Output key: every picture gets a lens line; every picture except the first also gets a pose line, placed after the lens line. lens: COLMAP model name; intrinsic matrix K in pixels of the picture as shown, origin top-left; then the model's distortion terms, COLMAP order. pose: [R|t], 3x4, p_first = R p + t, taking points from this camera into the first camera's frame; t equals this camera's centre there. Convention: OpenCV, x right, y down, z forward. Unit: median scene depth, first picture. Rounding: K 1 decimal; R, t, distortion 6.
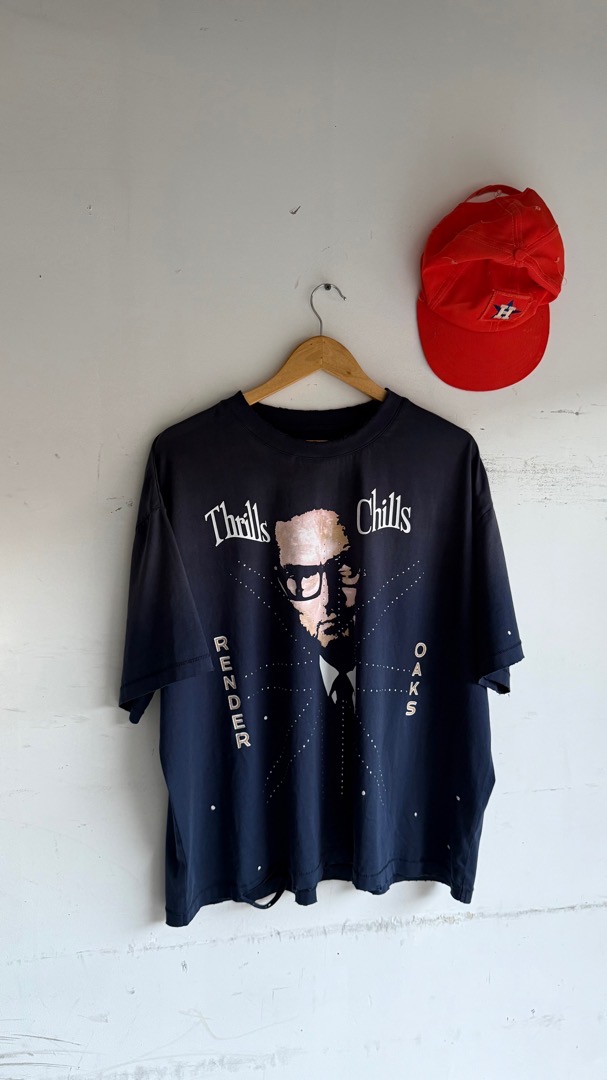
lens RADIAL K [[792.4, 0, 298.8], [0, 792.4, 547.3], [0, 0, 1]] dist [-0.002520, -0.030784]
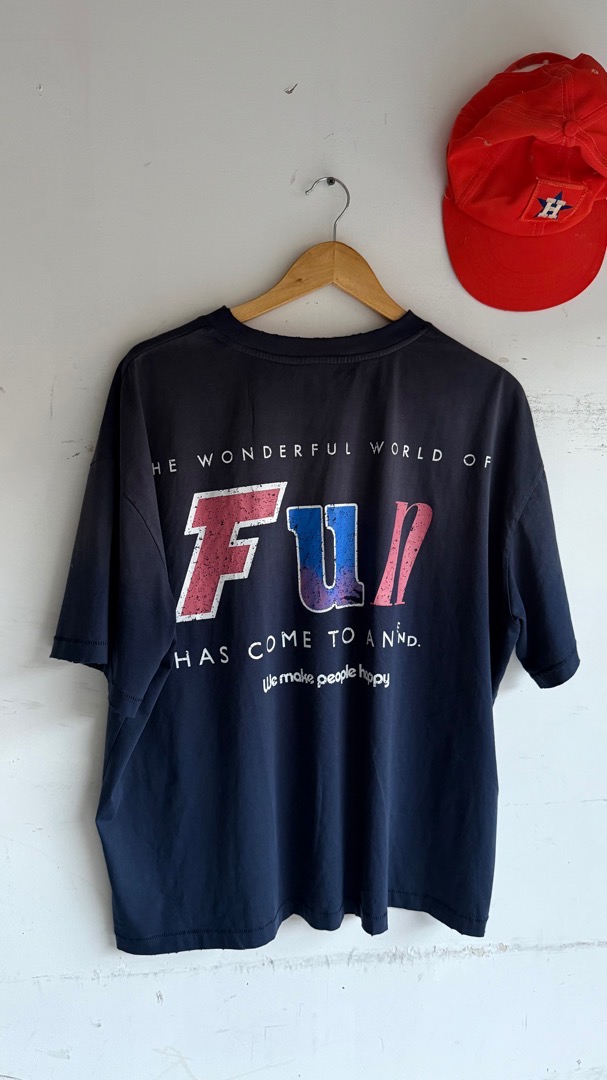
lens RADIAL K [[792.4, 0, 301.5], [0, 792.4, 554.9], [0, 0, 1]] dist [-0.002520, -0.030784]
pose [[0.997938, 0.005771, -0.063920, 0.057589], [-0.004401, 0.999758, 0.021554, 0.035802], [0.064029, -0.021228, 0.997722, 0.170885]]
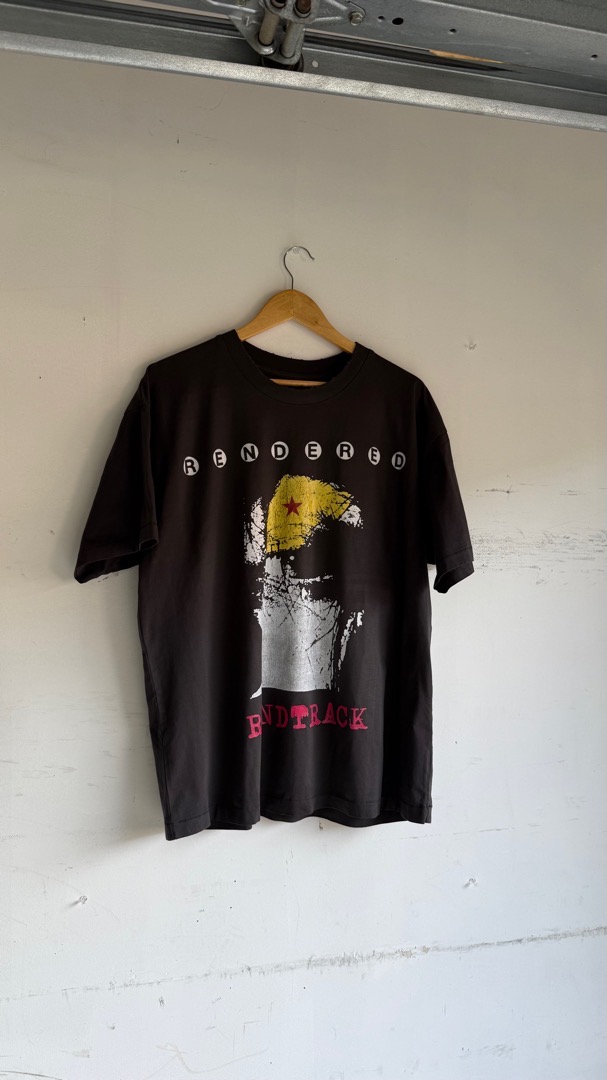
lens RADIAL K [[792.4, 0, 299.1], [0, 792.4, 537.2], [0, 0, 1]] dist [-0.002520, -0.030784]
pose [[0.999321, -0.005255, 0.036460, 0.006481], [0.008386, 0.996236, -0.086272, -0.006838], [-0.035869, 0.086519, 0.995604, -0.130334]]
